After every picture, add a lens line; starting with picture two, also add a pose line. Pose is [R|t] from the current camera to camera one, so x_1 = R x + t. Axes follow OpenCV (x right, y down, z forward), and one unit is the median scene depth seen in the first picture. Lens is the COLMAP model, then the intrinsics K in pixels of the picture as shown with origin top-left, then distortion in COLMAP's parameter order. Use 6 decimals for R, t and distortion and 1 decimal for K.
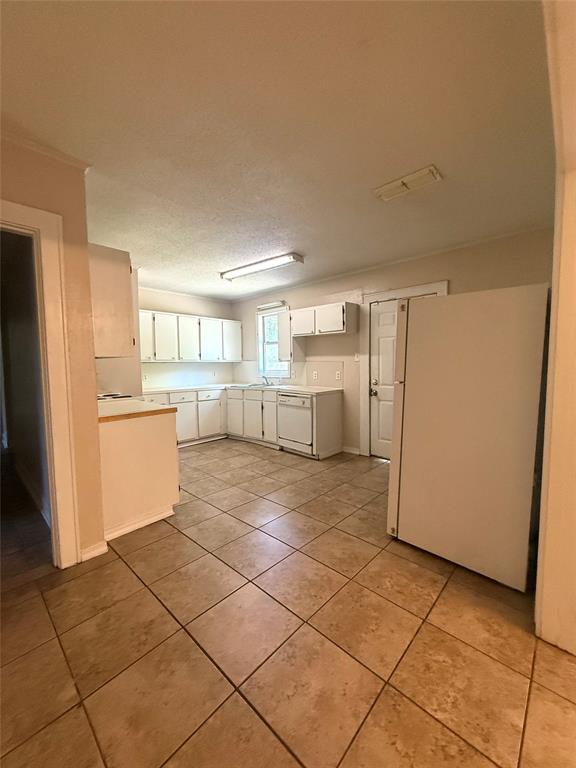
lens RADIAL K [[306.9, 0, 288.0], [0, 306.9, 384.0], [0, 0, 1]] dist [0.000486, -0.000019]
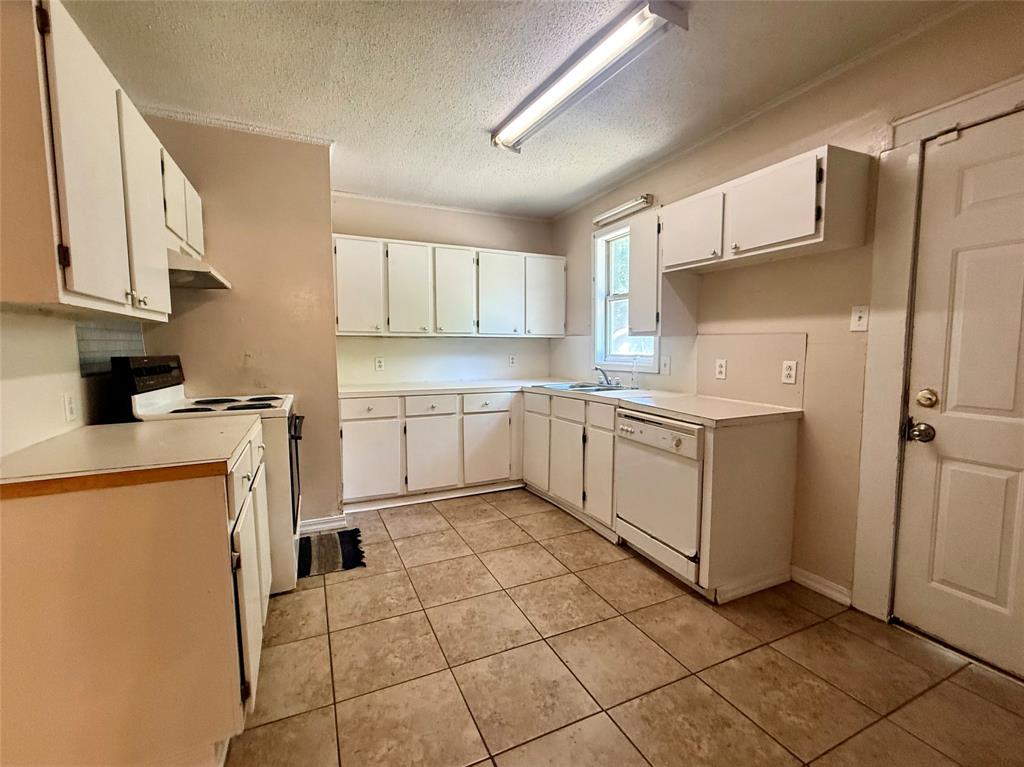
lens RADIAL K [[438.2, 0, 512.0], [0, 438.2, 383.5], [0, 0, 1]] dist [0.001575, 0.000170]
pose [[0.926189, 0.040347, -0.374896, 0.055480], [-0.032902, 0.999114, 0.026243, -0.017194], [0.375622, -0.011971, 0.926695, 0.398488]]
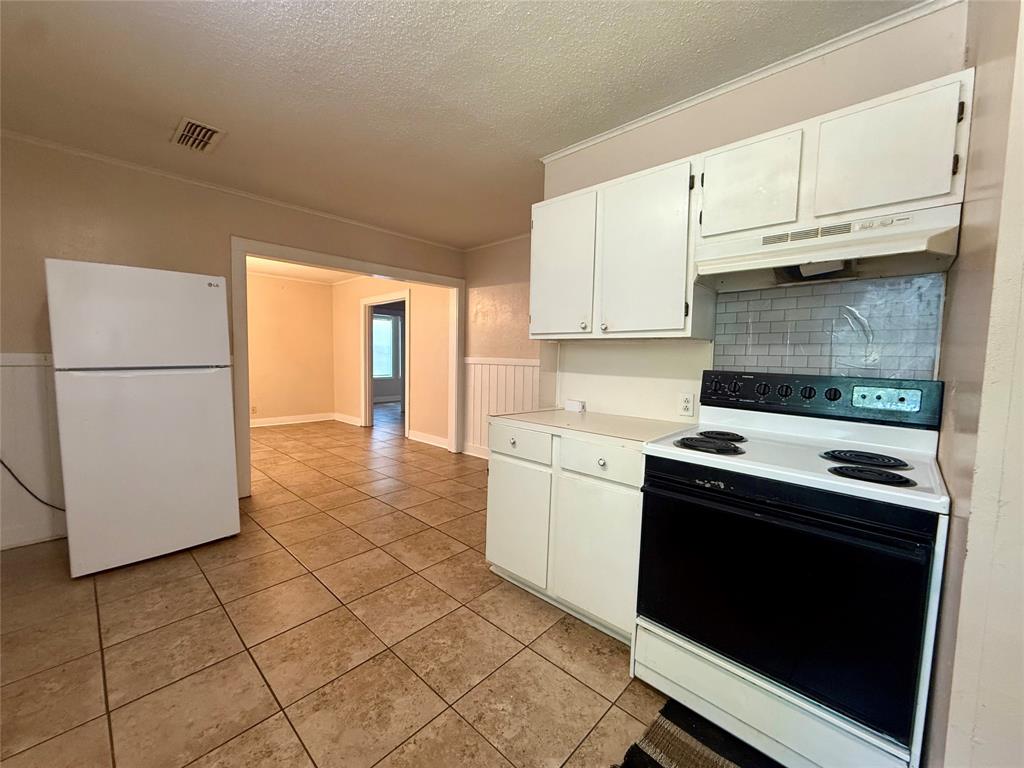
lens RADIAL K [[409.2, 0, 512.0], [0, 409.2, 384.0], [0, 0, 1]] dist [0.000486, -0.000019]
pose [[-0.999971, -0.007157, 0.002436, -0.246242], [-0.006736, 0.989729, 0.142798, -0.065461], [-0.003433, 0.142778, -0.989749, 1.083315]]
